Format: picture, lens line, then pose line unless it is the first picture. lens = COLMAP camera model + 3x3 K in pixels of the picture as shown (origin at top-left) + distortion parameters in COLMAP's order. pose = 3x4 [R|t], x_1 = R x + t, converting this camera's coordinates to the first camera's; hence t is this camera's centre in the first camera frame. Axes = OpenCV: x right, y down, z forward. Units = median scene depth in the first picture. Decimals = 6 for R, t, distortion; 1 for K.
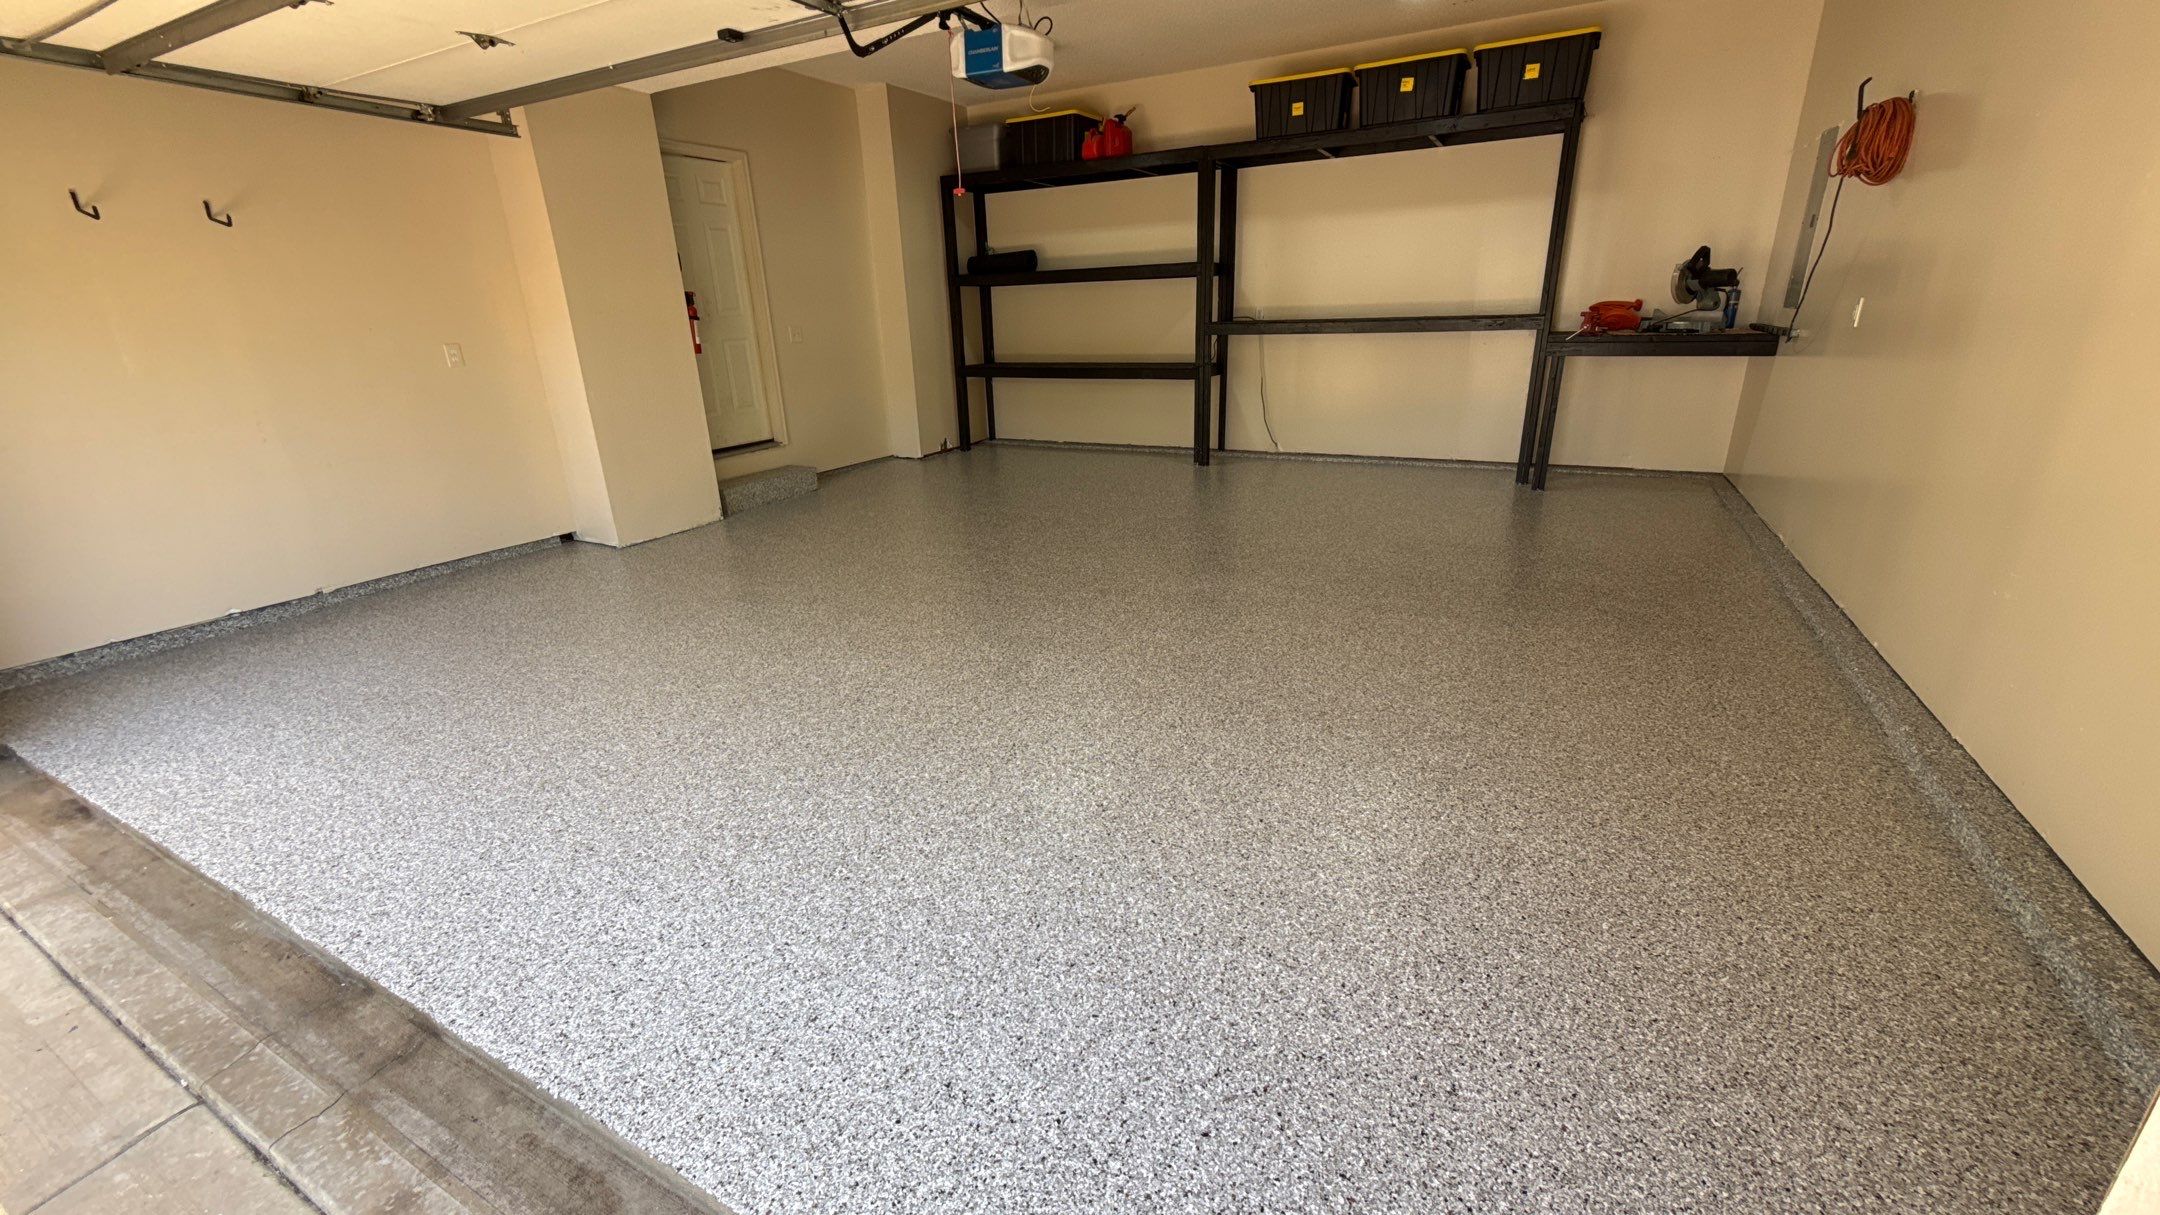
lens RADIAL K [[859.2, 0, 1081.7], [0, 859.2, 596.8], [0, 0, 1]] dist [0.002313, -0.000948]
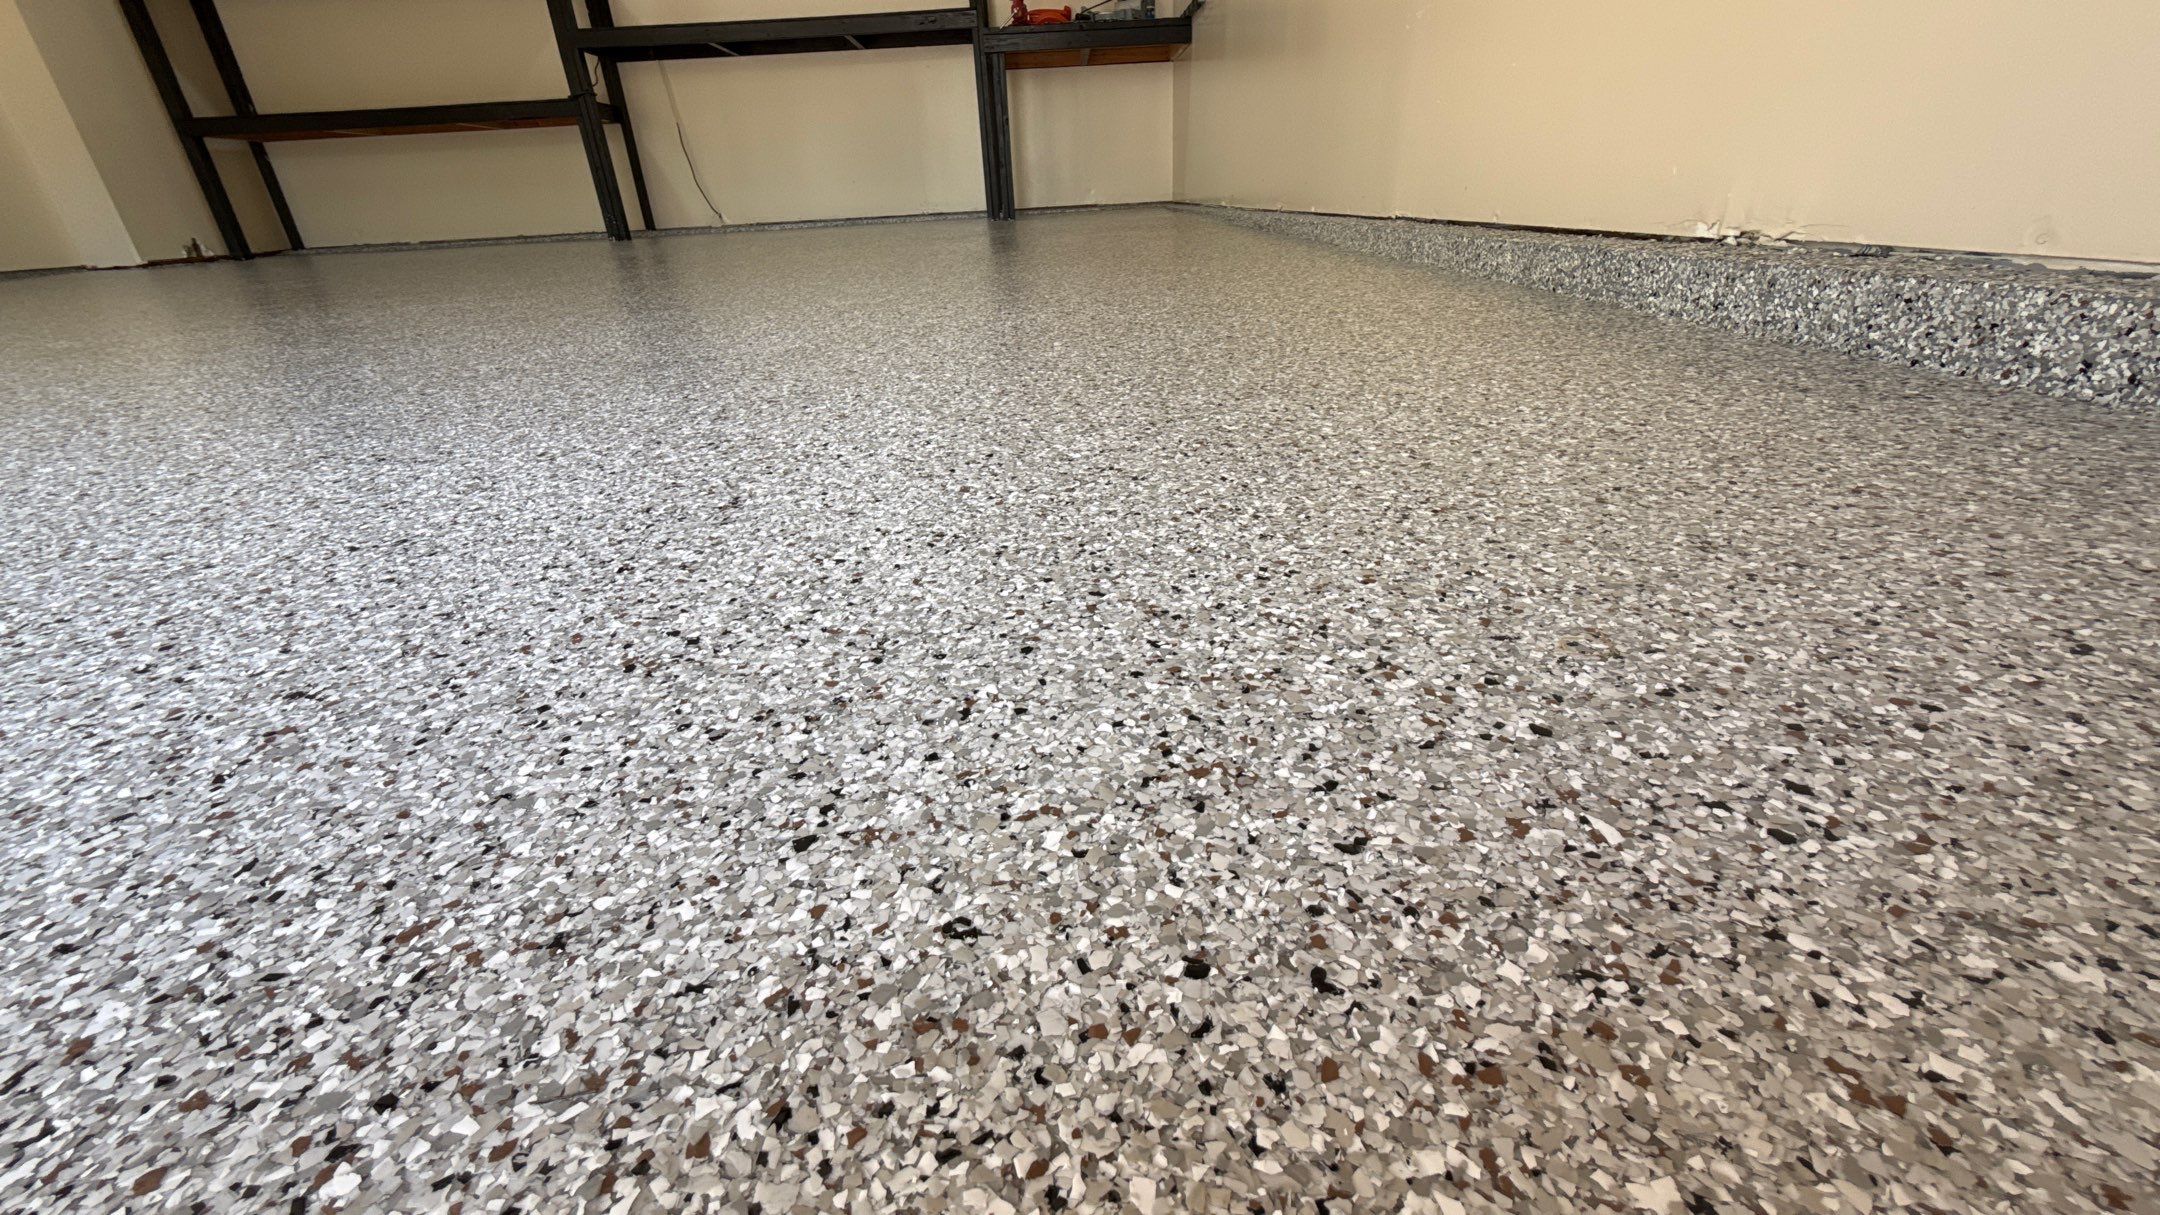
lens RADIAL K [[859.2, 0, 1063.3], [0, 859.2, 595.7], [0, 0, 1]] dist [0.002313, -0.000948]
pose [[0.867905, -0.222690, 0.444017, 0.074426], [0.180096, 0.974128, 0.136530, 0.126659], [-0.462933, -0.038529, 0.885556, 0.127523]]
